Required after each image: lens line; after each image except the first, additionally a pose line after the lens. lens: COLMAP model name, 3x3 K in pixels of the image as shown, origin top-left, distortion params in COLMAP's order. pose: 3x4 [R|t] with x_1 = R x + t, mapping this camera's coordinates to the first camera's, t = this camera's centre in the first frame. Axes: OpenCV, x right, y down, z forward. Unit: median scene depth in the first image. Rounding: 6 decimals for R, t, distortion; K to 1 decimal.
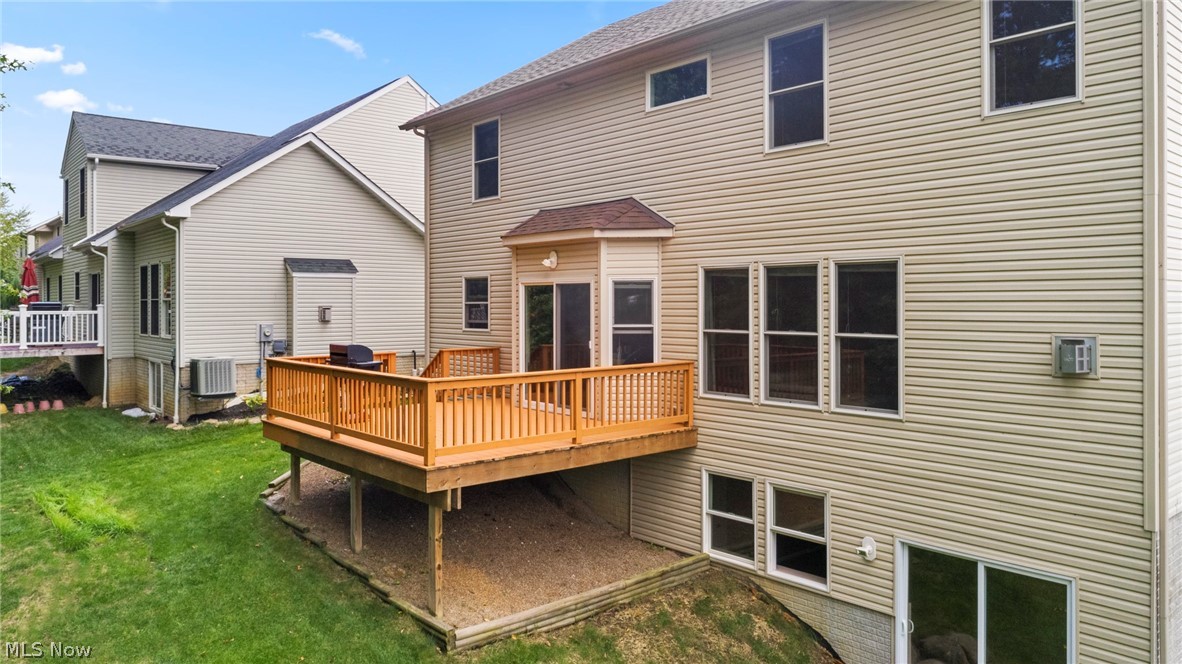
lens RADIAL K [[811.7, 0, 592.1], [0, 811.7, 308.2], [0, 0, 1]] dist [-0.005427, -0.000681]
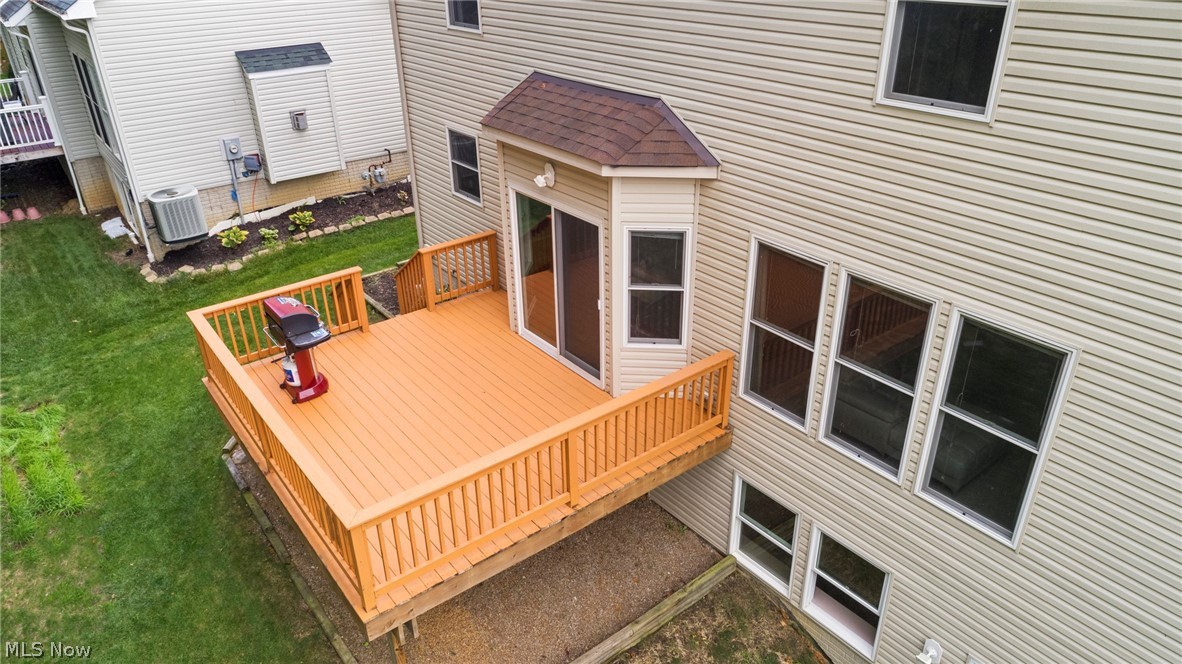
lens RADIAL K [[785.3, 0, 591.0], [0, 785.3, 332.0], [0, 0, 1]] dist [-0.001529, -0.001784]
pose [[0.997942, 0.017952, -0.061559, 0.036708], [0.012378, 0.888025, 0.459629, -0.278480], [0.062917, -0.459445, 0.885975, 0.351333]]
